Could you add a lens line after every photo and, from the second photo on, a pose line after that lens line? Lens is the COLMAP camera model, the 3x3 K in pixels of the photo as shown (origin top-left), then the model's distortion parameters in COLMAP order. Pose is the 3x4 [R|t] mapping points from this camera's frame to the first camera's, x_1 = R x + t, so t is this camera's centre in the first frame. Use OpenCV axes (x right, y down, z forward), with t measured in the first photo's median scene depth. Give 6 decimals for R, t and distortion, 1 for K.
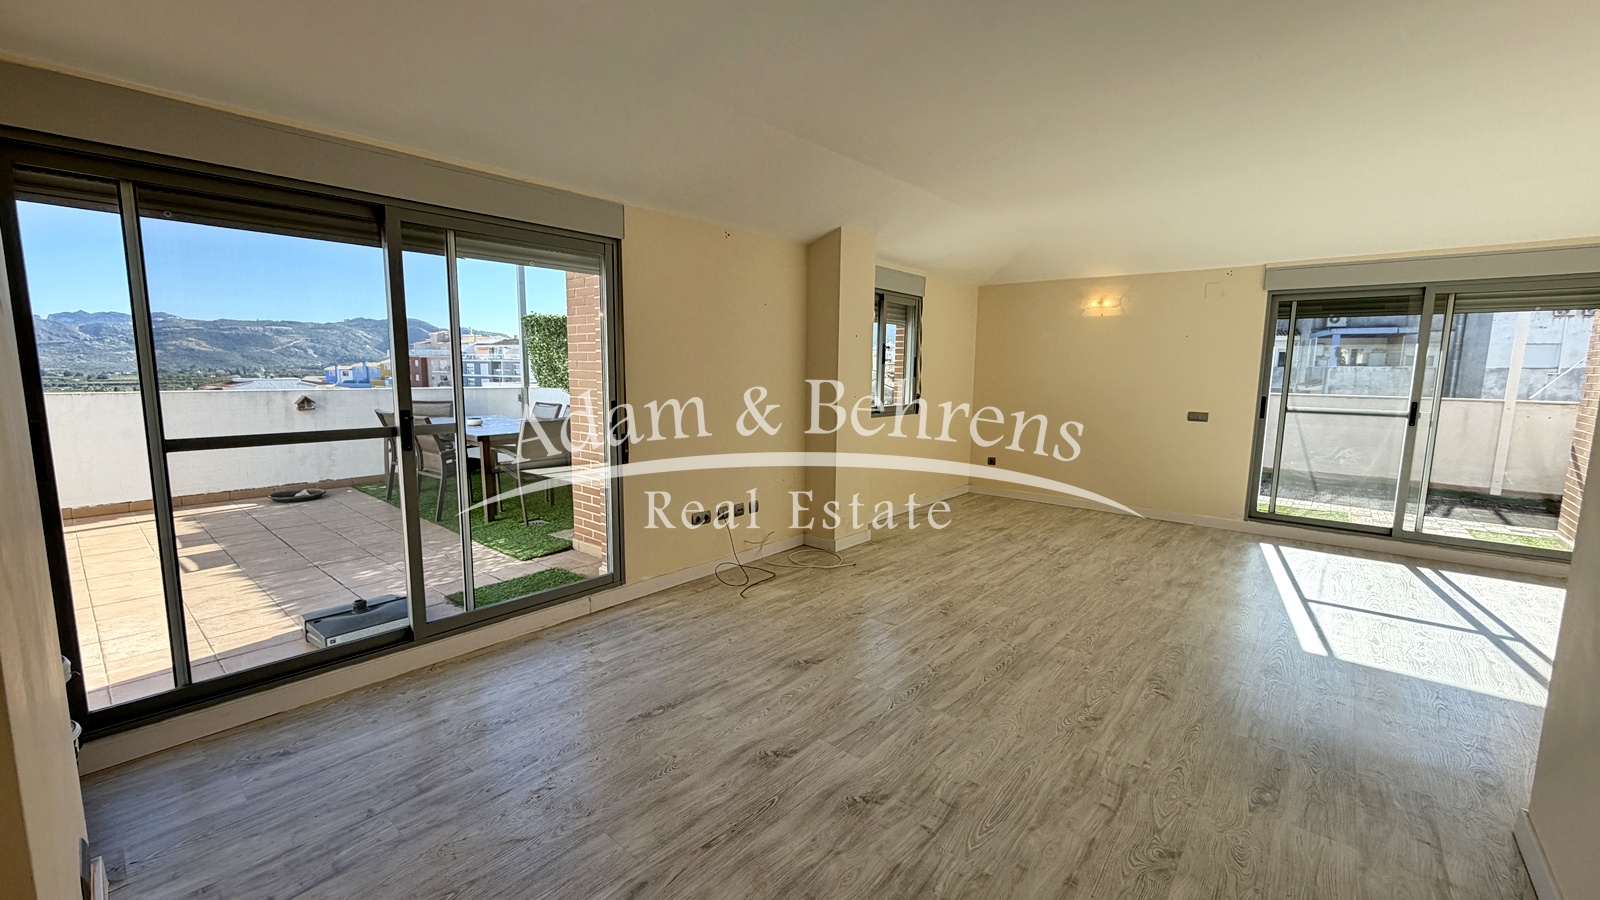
lens RADIAL K [[635.2, 0, 794.5], [0, 635.2, 446.7], [0, 0, 1]] dist [0.000167, -0.000383]
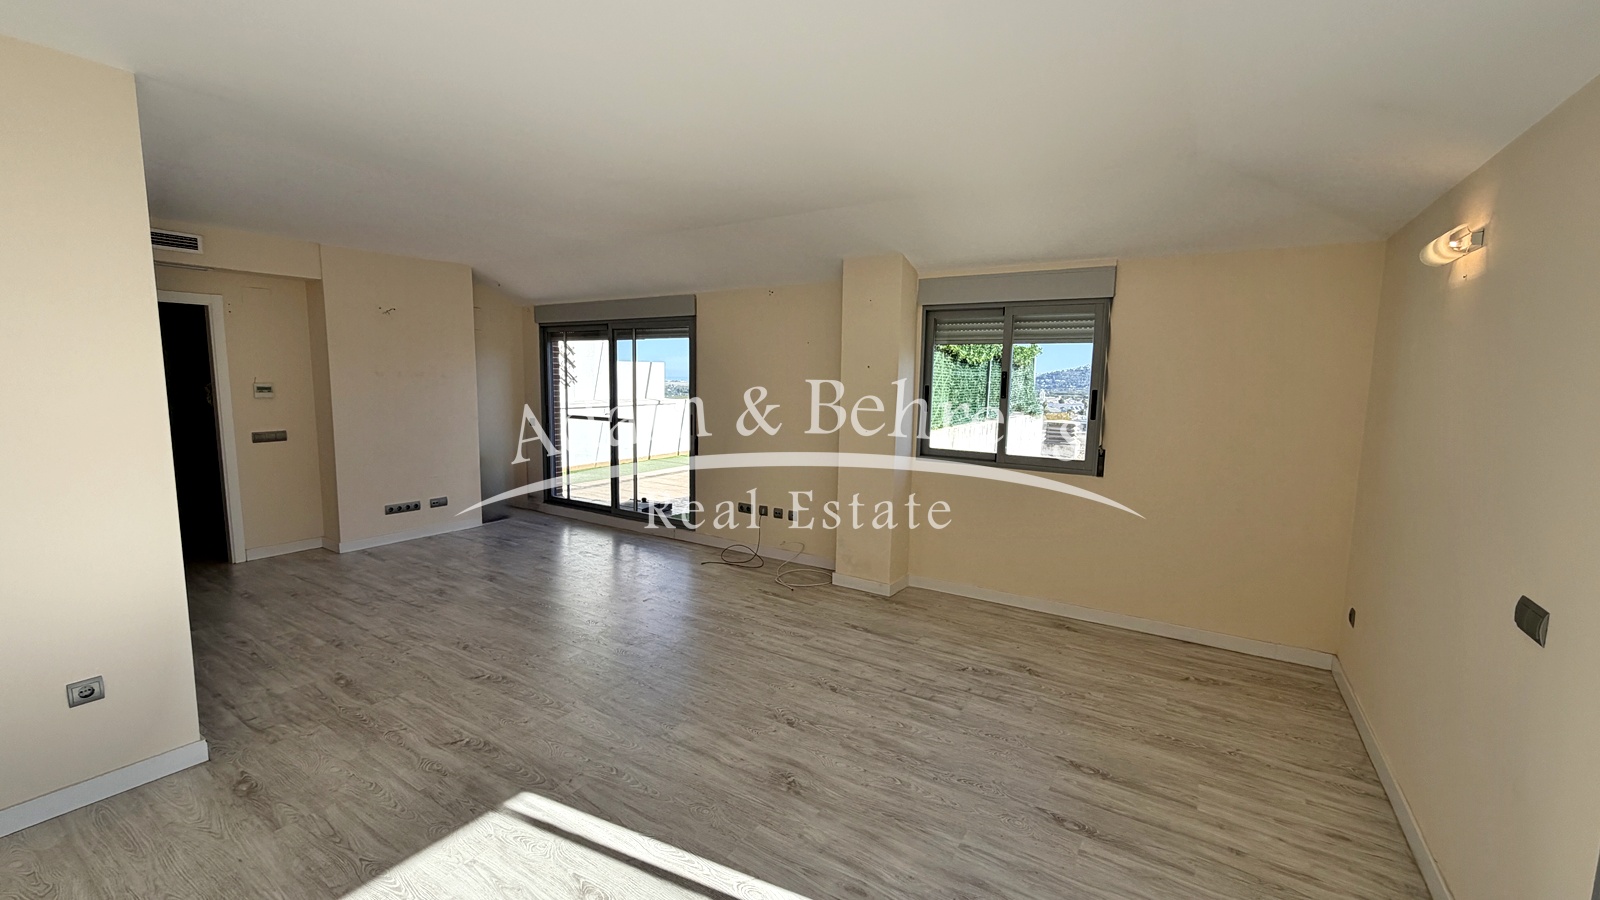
lens RADIAL K [[635.2, 0, 793.0], [0, 635.2, 449.6], [0, 0, 1]] dist [0.000167, -0.000383]
pose [[0.142157, 0.105541, -0.984201, 1.131175], [-0.138119, 0.986687, 0.085858, -0.131990], [0.980160, 0.123732, 0.154842, 0.850916]]
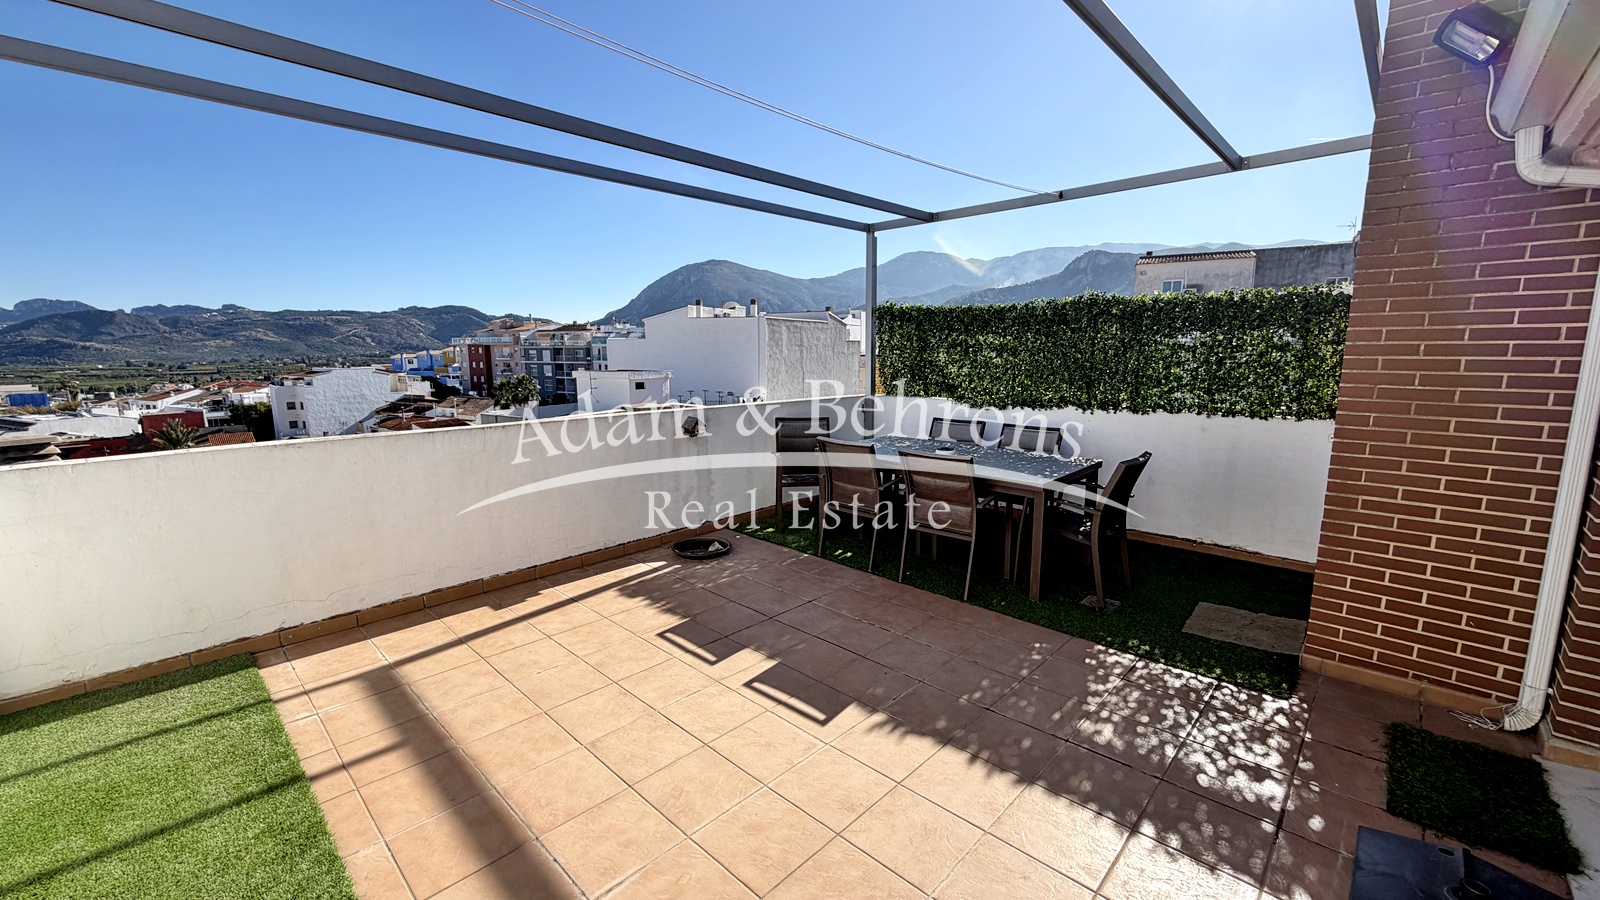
lens RADIAL K [[635.2, 0, 794.3], [0, 635.2, 454.6], [0, 0, 1]] dist [0.000167, -0.000383]
pose [[0.997946, -0.003421, -0.063963, -0.490835], [0.006016, 0.999165, 0.040417, -0.053340], [0.063772, -0.040719, 0.997133, 0.189167]]
